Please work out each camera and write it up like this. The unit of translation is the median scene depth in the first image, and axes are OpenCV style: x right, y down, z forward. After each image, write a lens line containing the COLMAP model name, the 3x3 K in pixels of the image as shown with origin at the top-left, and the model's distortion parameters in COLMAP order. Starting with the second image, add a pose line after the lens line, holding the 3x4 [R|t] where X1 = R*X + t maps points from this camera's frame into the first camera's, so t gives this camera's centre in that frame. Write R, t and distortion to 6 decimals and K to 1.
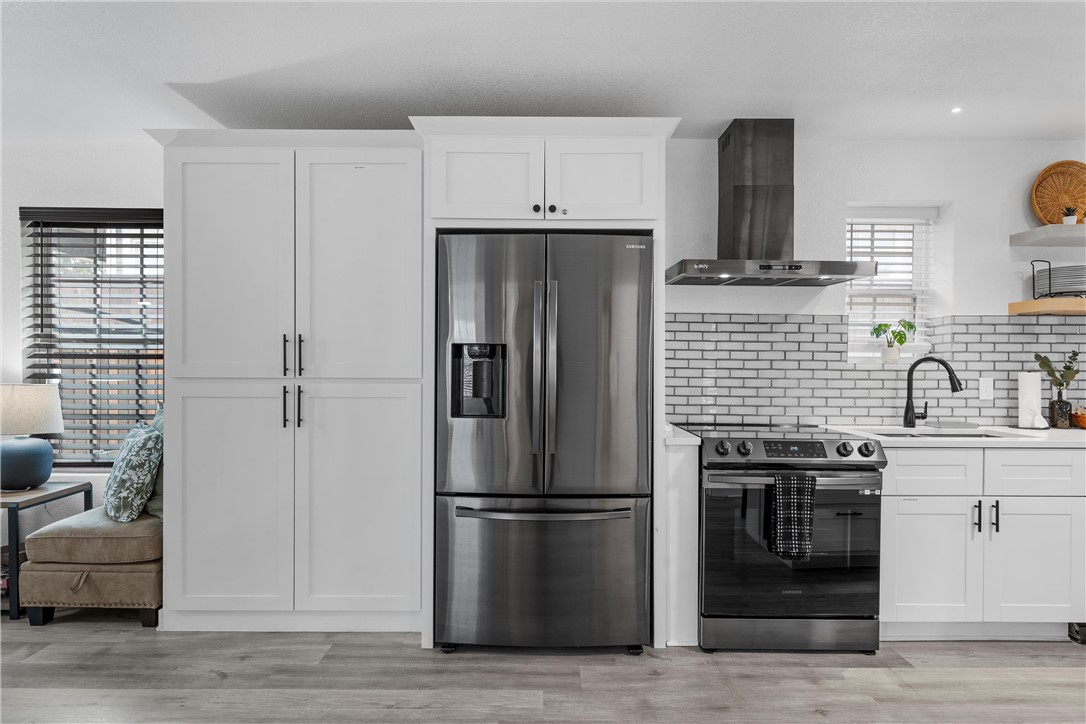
lens RADIAL K [[613.8, 0, 543.5], [0, 613.8, 380.1], [0, 0, 1]] dist [-0.006700, -0.001015]
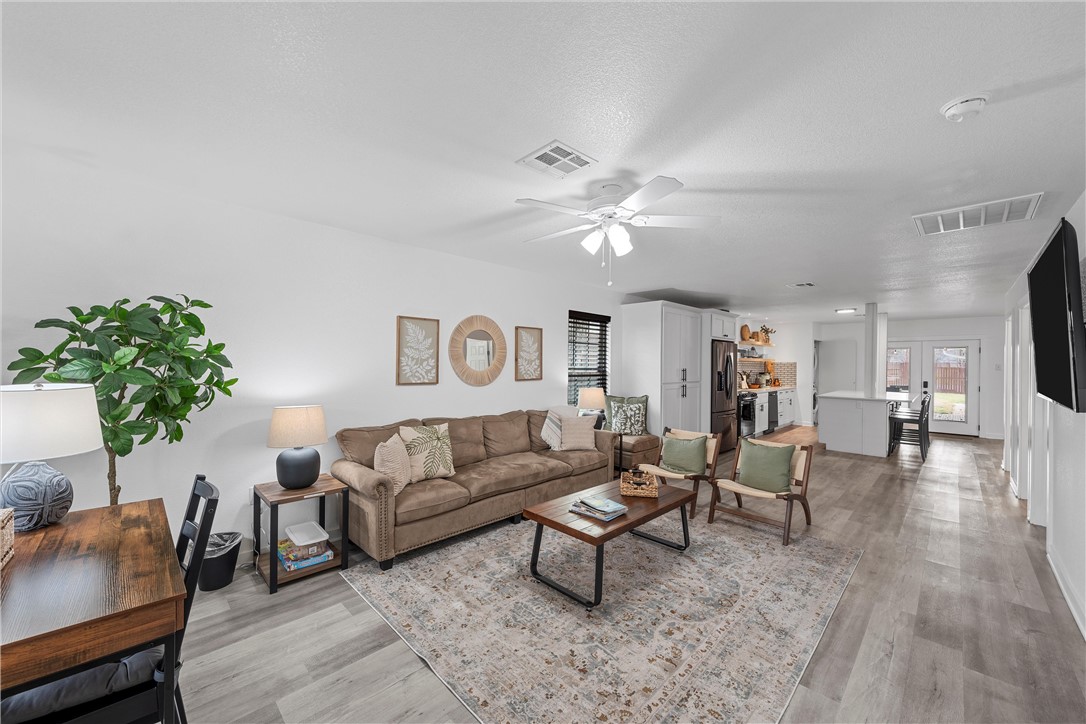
lens RADIAL K [[424.7, 0, 543.0], [0, 424.7, 362.0], [0, 0, 1]] dist [-0.001576, -0.000078]
pose [[0.706886, 0.009408, 0.707265, -3.394831], [-0.001821, 0.999932, -0.011481, -0.124677], [-0.707325, 0.006827, 0.706855, -0.040074]]
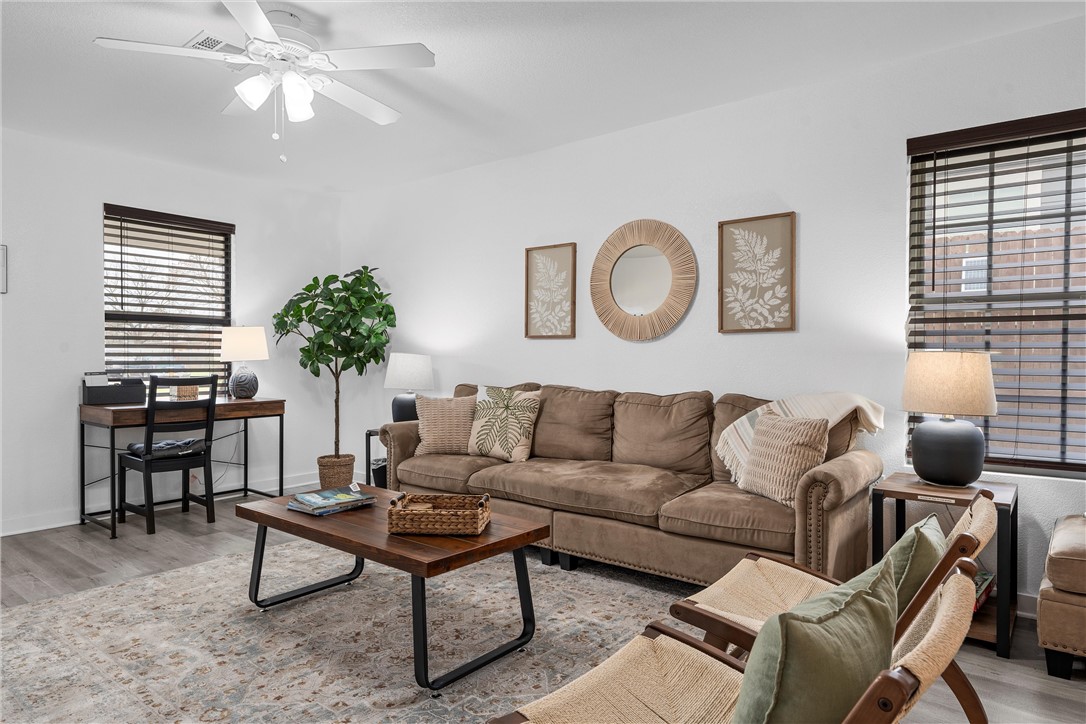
lens RADIAL K [[664.7, 0, 525.8], [0, 664.7, 358.3], [0, 0, 1]] dist [0.003145, -0.001216]
pose [[0.771244, 0.003532, -0.636530, -1.122407], [0.000166, 0.999983, 0.005751, 0.009565], [0.636540, -0.004541, 0.771231, -0.020584]]
